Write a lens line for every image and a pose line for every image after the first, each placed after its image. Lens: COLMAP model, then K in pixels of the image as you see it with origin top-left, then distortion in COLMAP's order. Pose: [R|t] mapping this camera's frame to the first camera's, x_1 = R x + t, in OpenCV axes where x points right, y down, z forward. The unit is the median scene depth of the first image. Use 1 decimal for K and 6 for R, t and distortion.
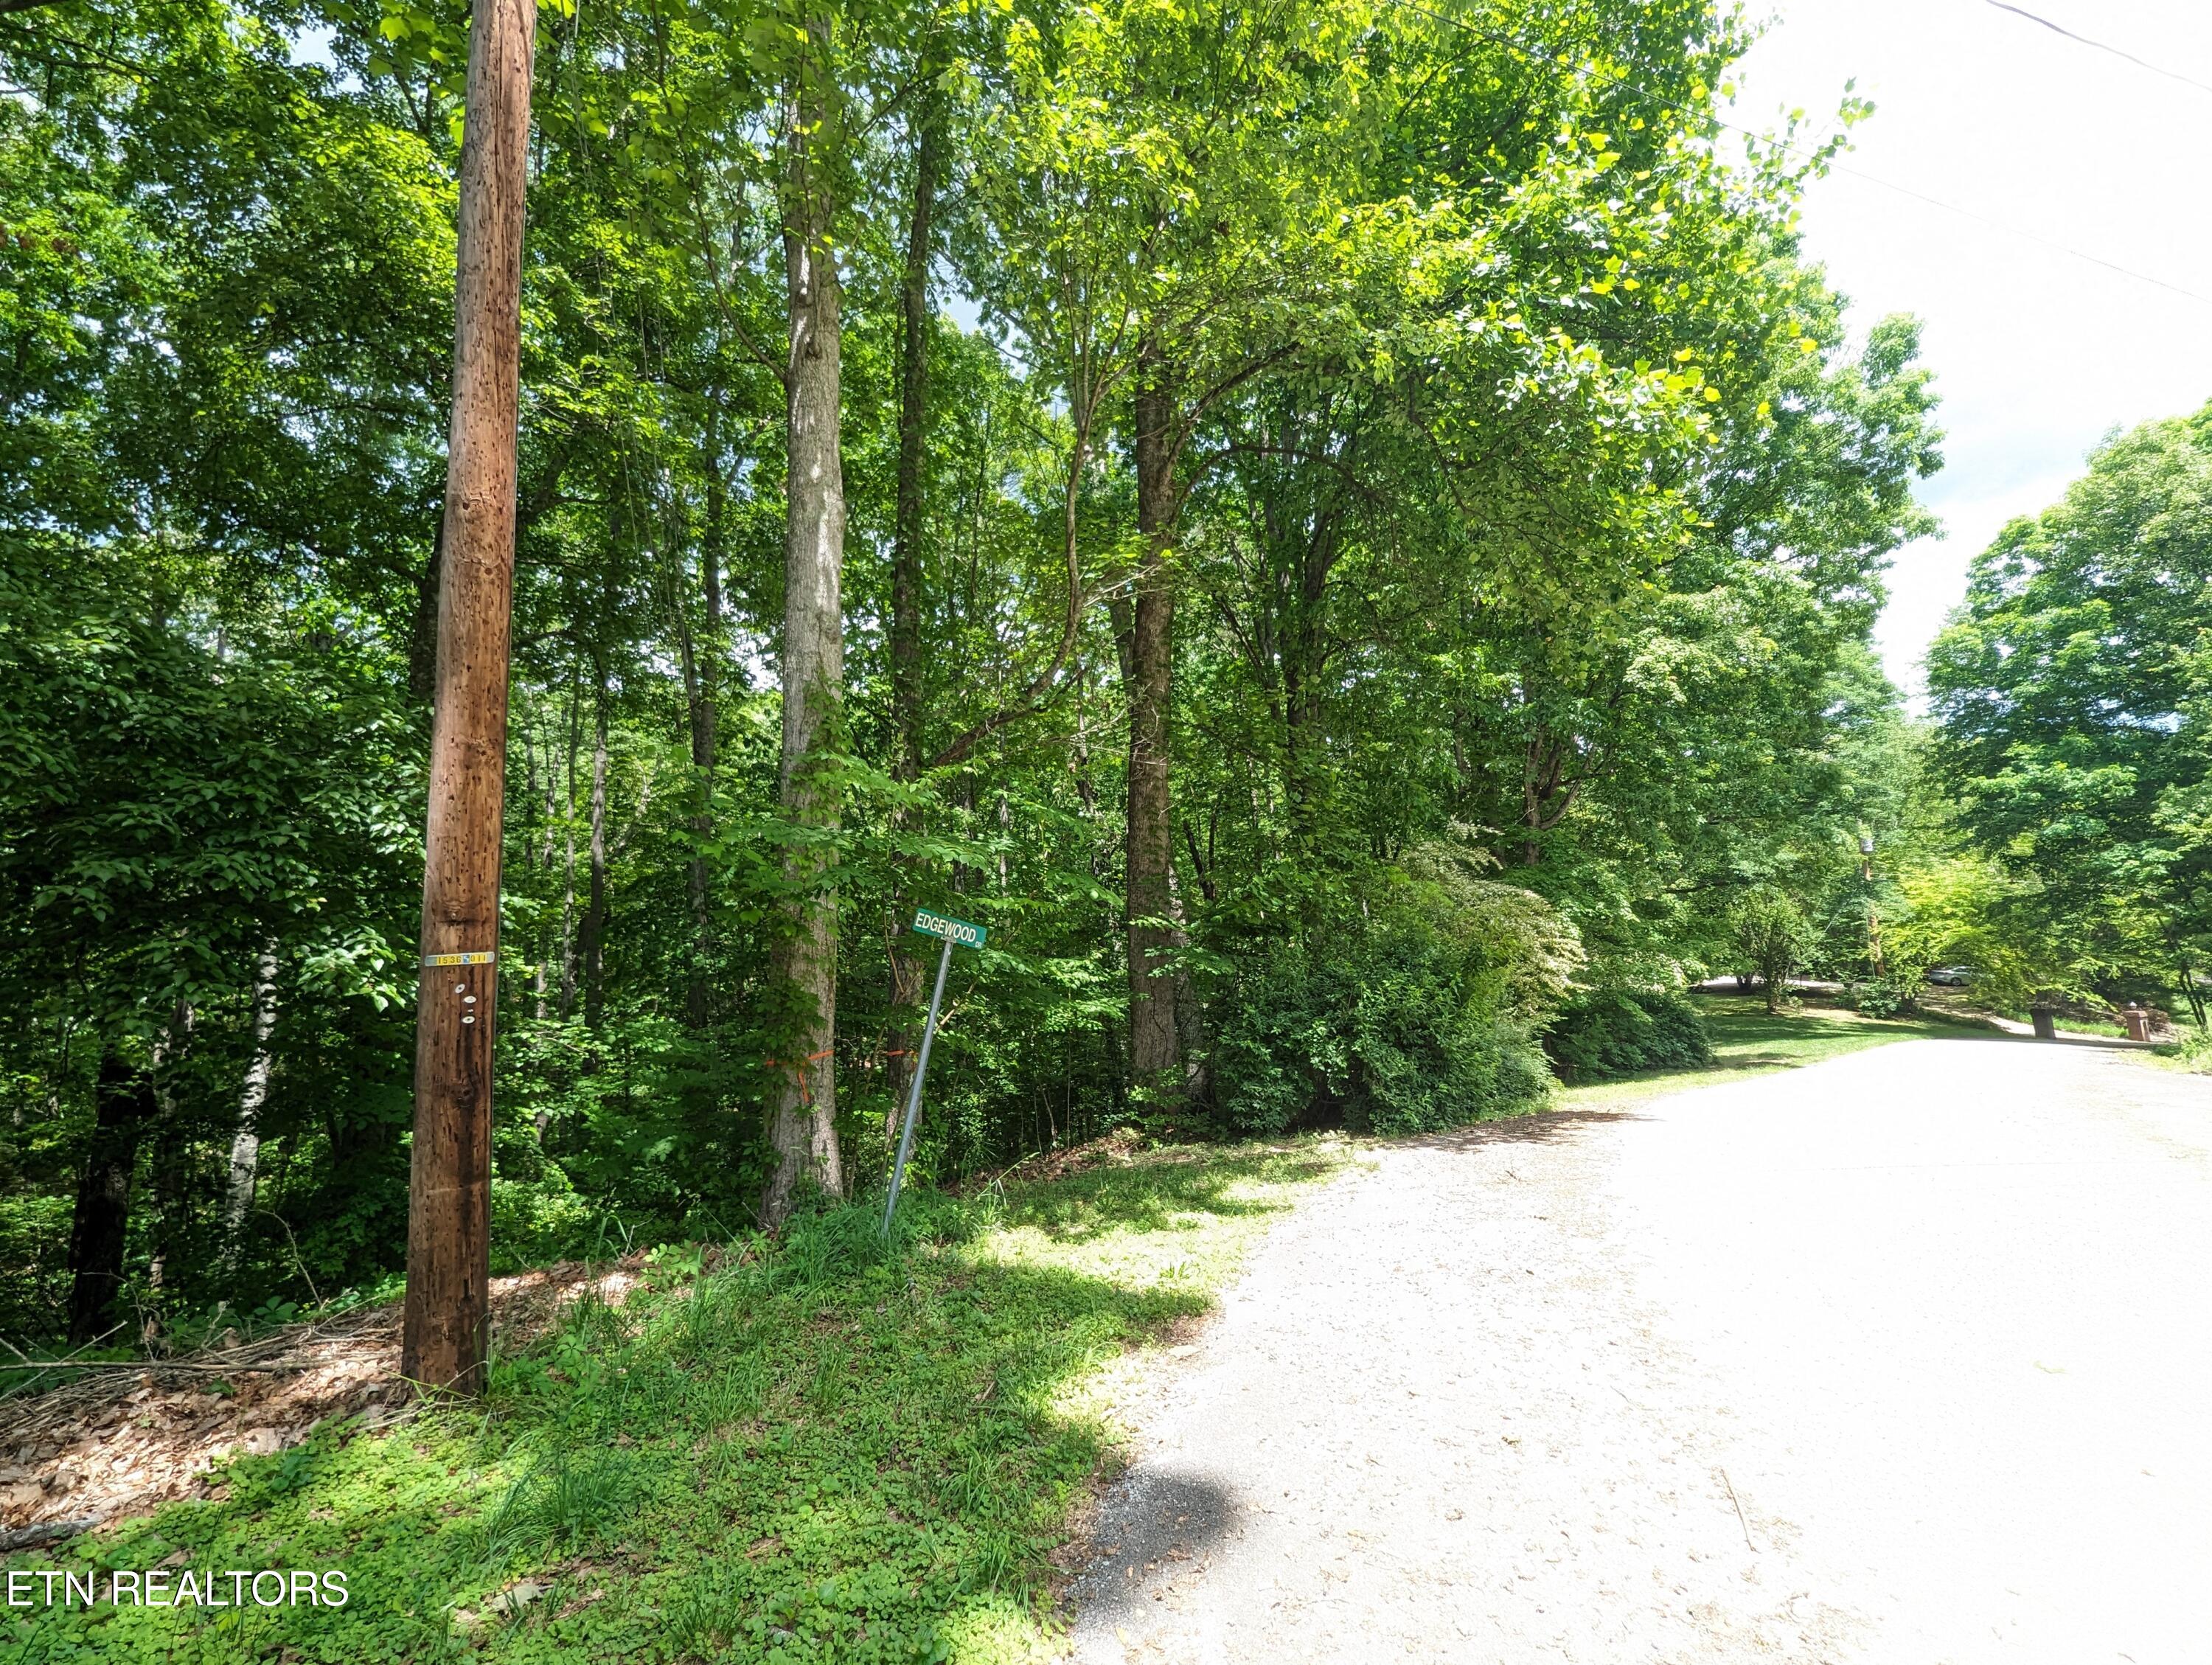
lens RADIAL K [[933.4, 0, 1106.0], [0, 933.4, 832.5], [0, 0, 1]] dist [0.009828, 0.000154]
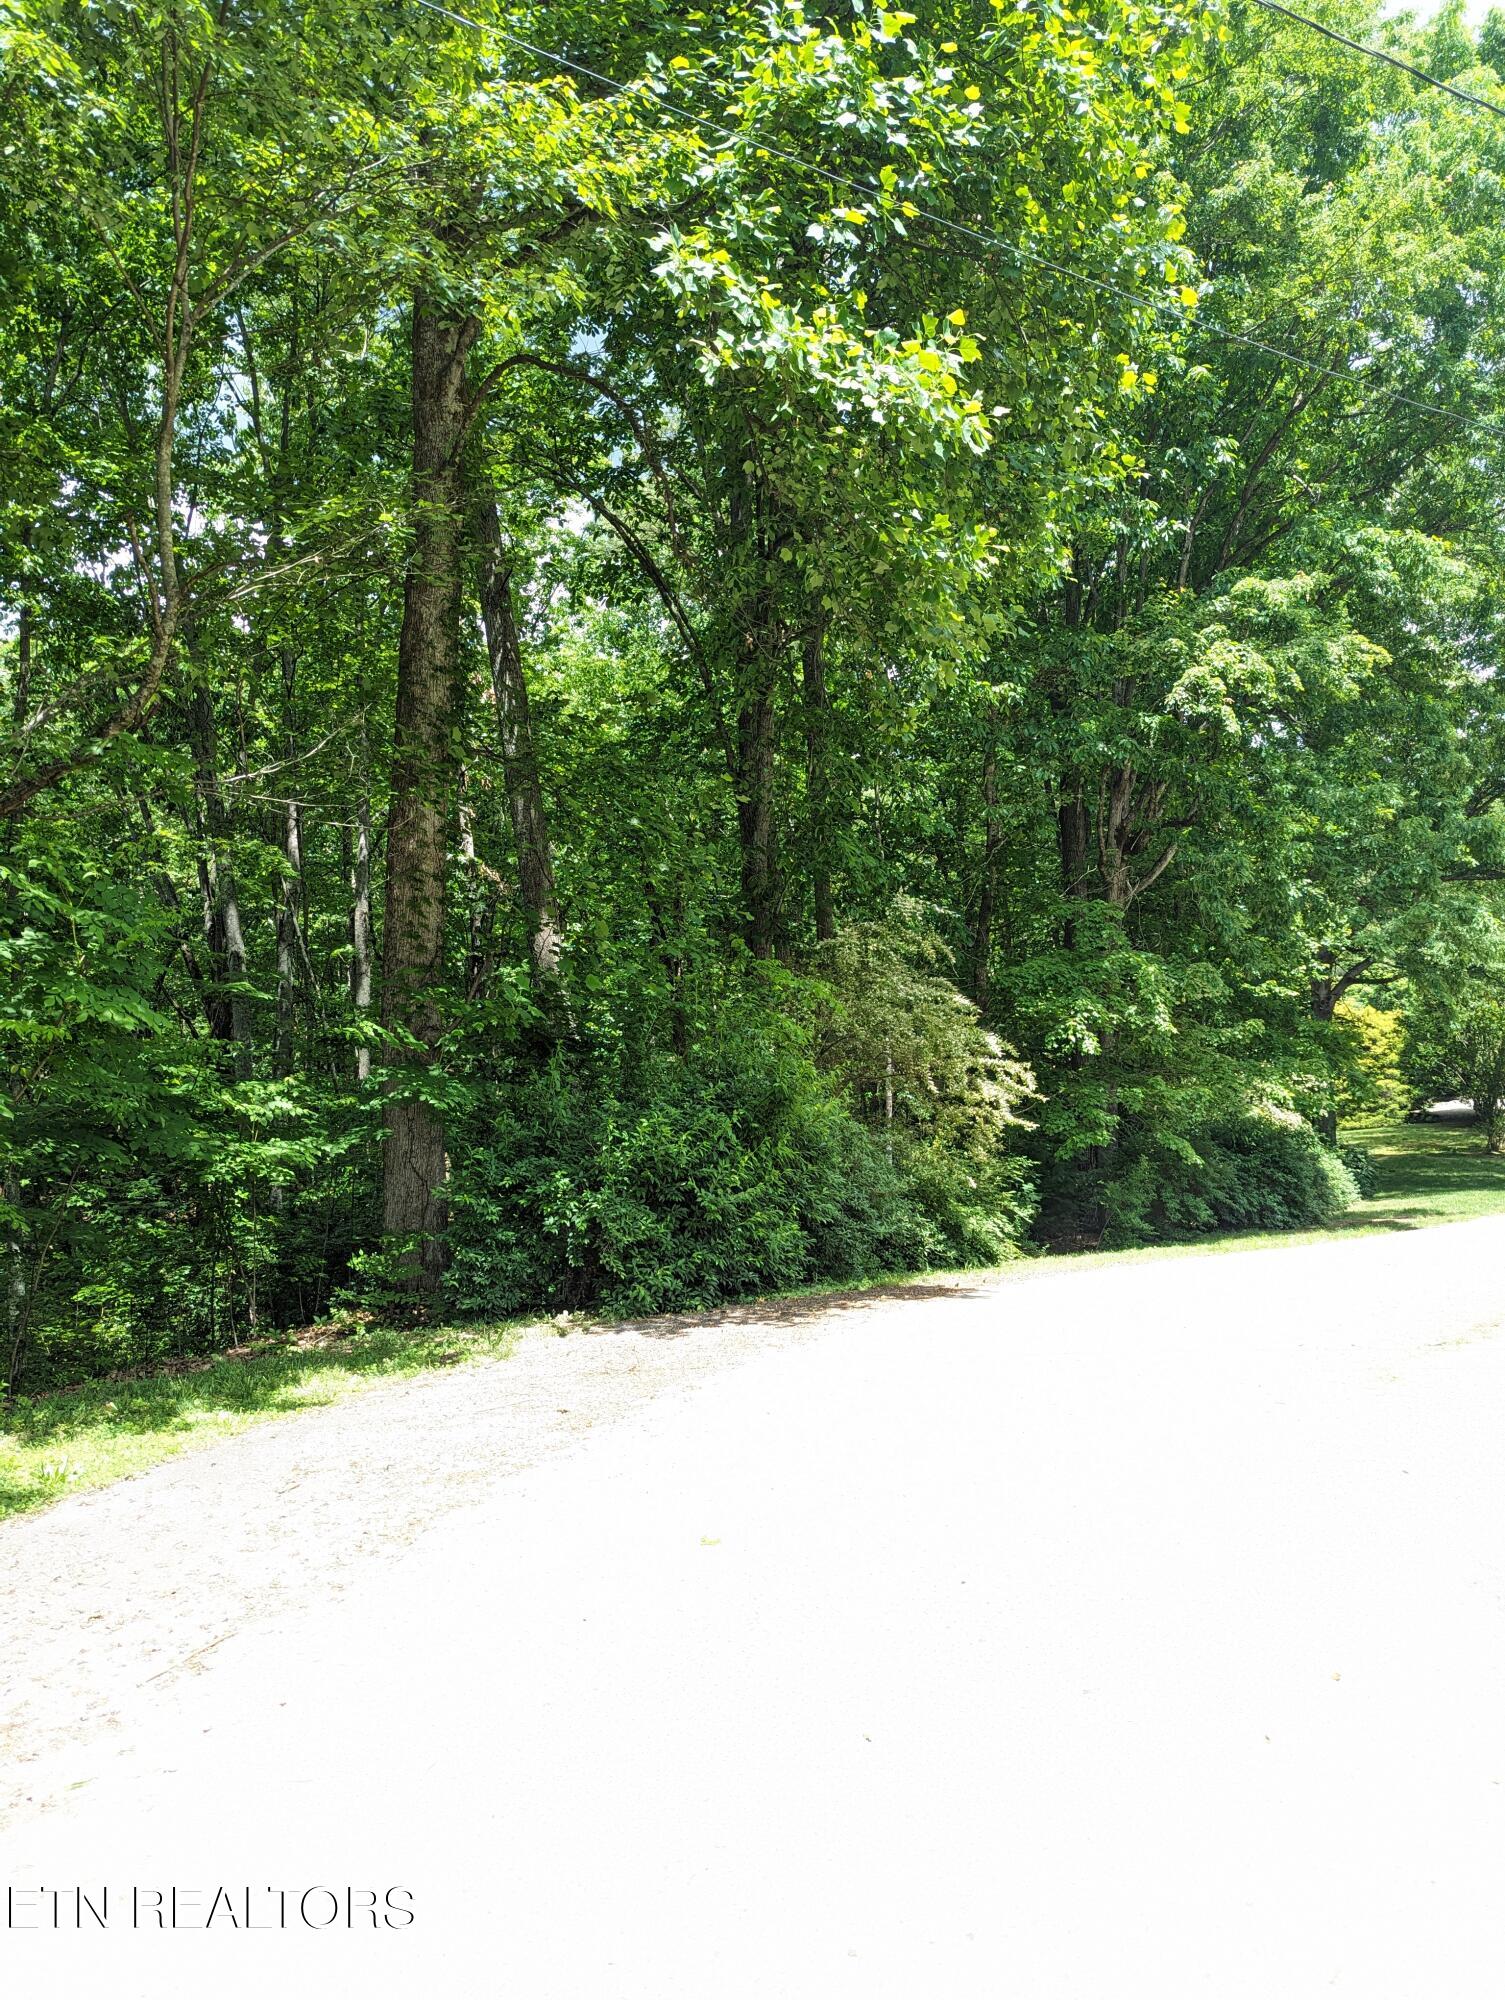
lens RADIAL K [[1404.1, 0, 752.5], [0, 1404.1, 1000.0], [0, 0, 1]] dist [0.048868, -0.000368]
pose [[0.996803, 0.017951, 0.077858, 0.268614], [-0.025096, 0.995463, 0.091784, -0.043707], [-0.075857, -0.093445, 0.992730, -0.131608]]
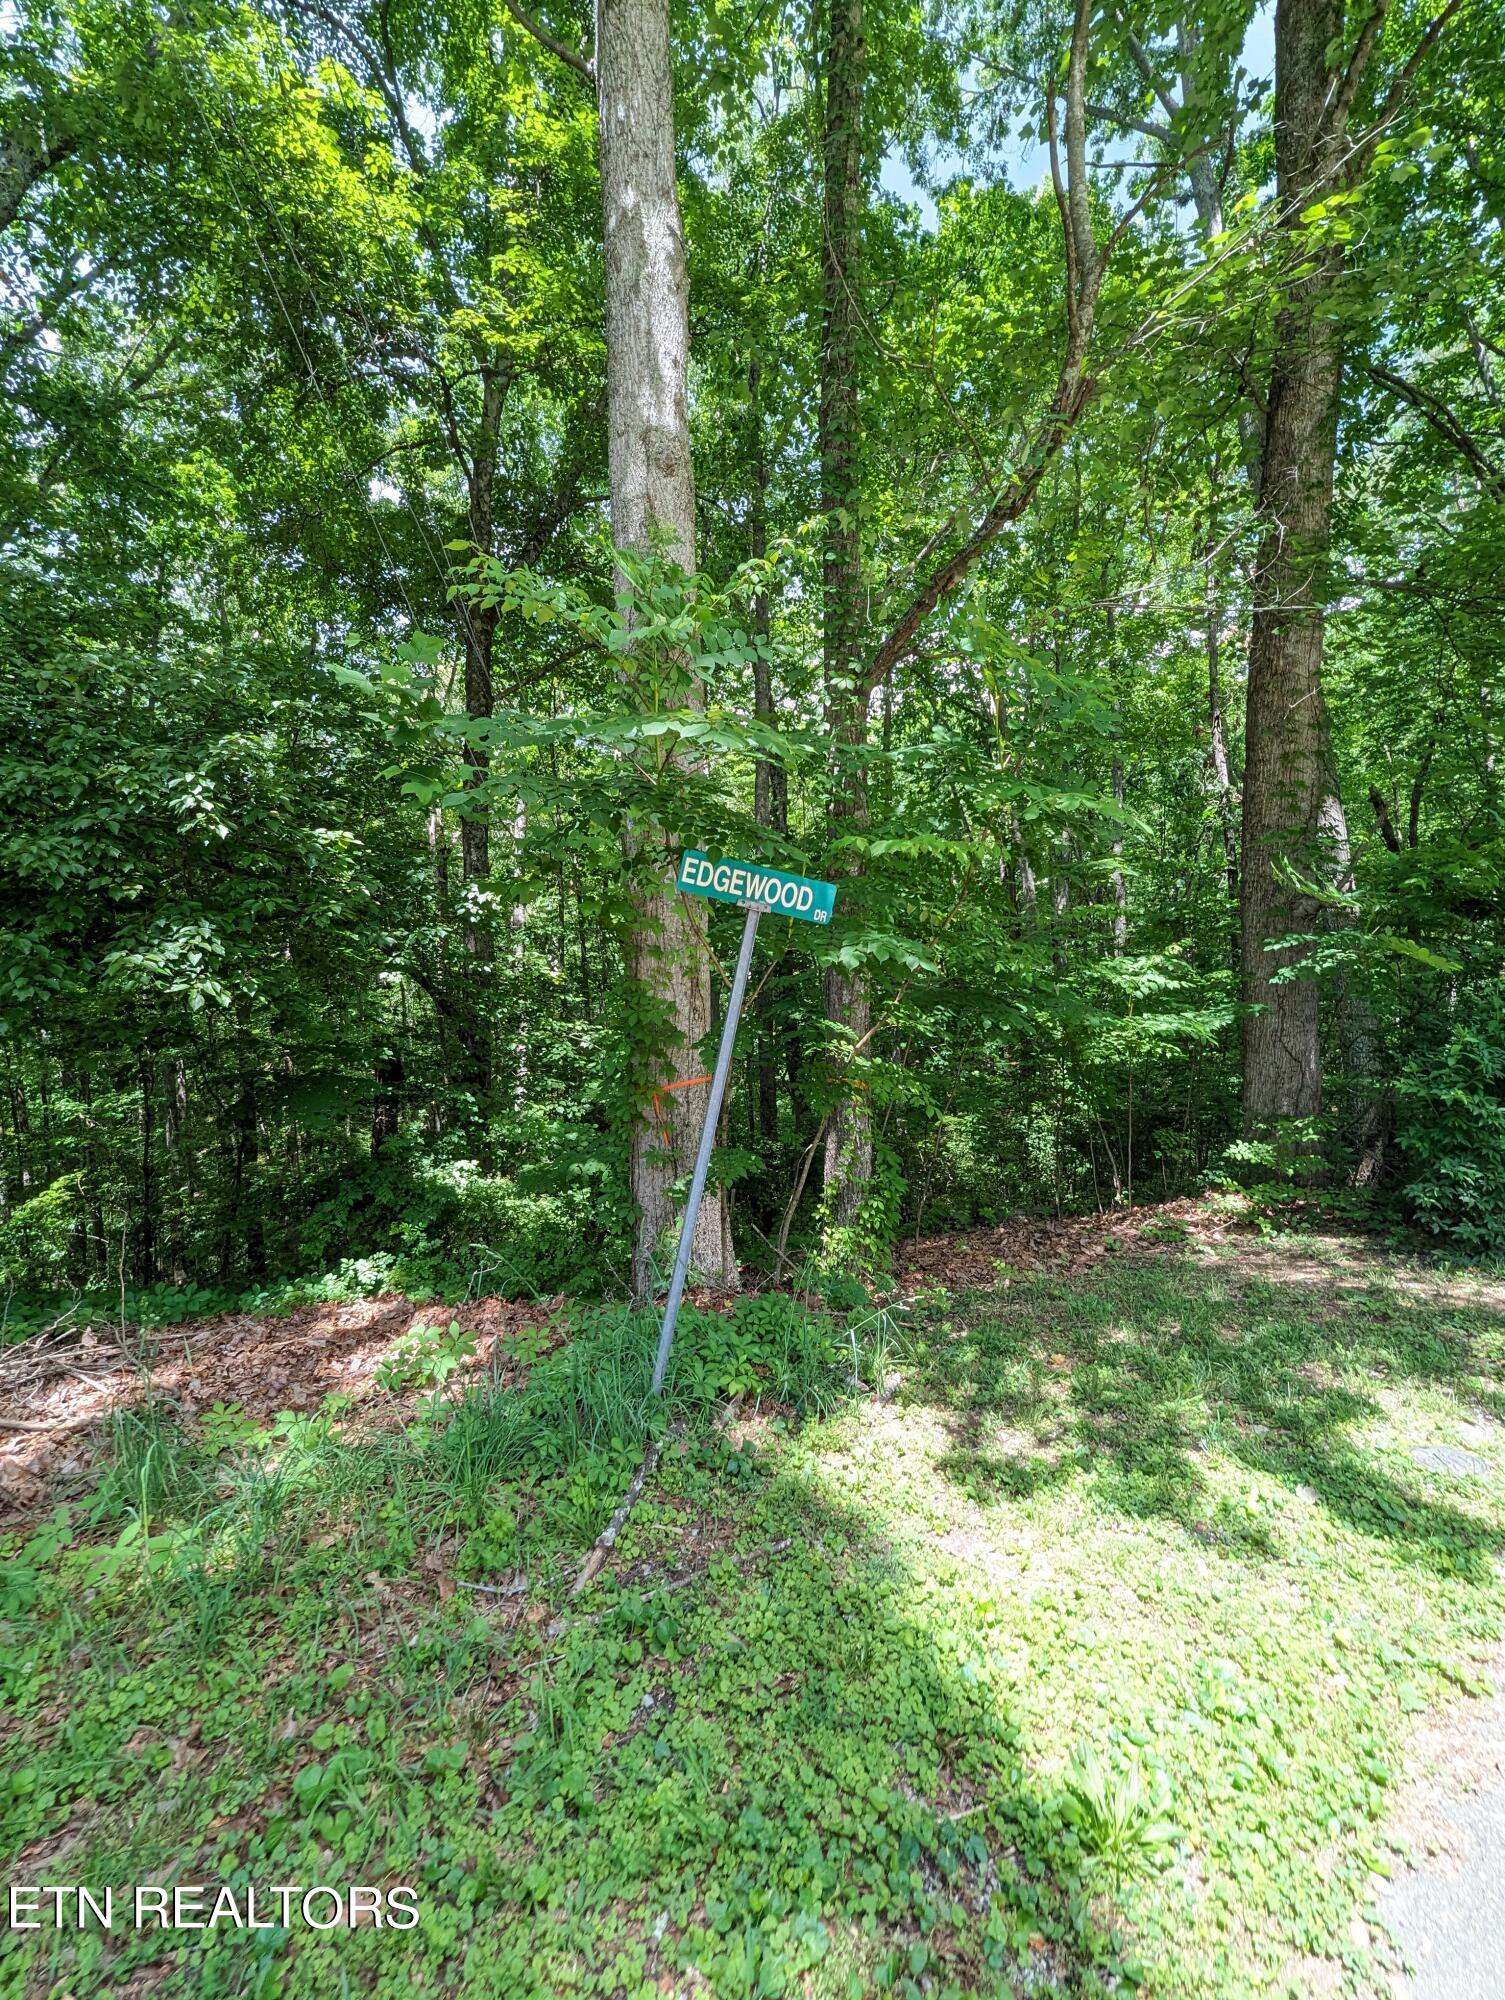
lens RADIAL K [[844.0, 0, 752.5], [0, 844.0, 1000.0], [0, 0, 1]] dist [0.009828, 0.000154]
pose [[0.852538, 0.016796, -0.522395, 0.051252], [0.073598, 0.985667, 0.151802, 0.051134], [0.517457, -0.167864, 0.839083, 0.317044]]
